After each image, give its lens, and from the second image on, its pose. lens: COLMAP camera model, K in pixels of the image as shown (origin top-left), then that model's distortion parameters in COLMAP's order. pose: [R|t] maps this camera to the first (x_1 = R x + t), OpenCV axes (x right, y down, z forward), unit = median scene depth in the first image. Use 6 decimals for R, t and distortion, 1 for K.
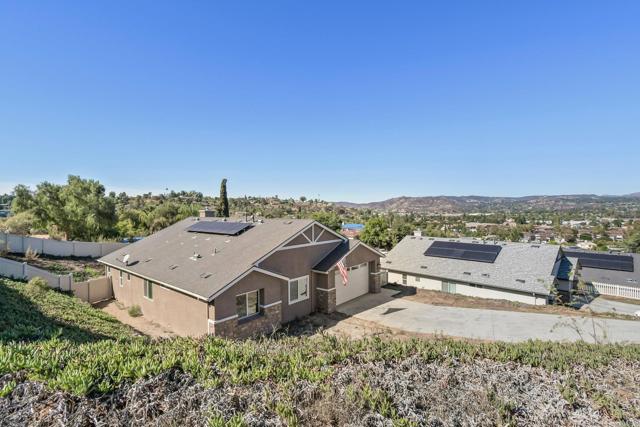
lens RADIAL K [[300.1, 0, 320.2], [0, 300.1, 216.3], [0, 0, 1]] dist [0.014961, 0.000057]
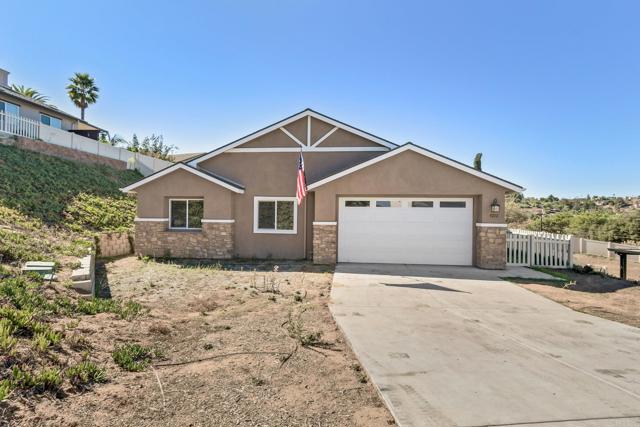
lens RADIAL K [[309.2, 0, 320.0], [0, 309.2, 213.5], [0, 0, 1]] dist [0.000057, -0.000108]
pose [[0.568002, 0.018108, -0.822828, 0.422625], [-0.036108, 0.999344, -0.002933, 0.183115], [0.822234, 0.031377, 0.568283, 0.533361]]
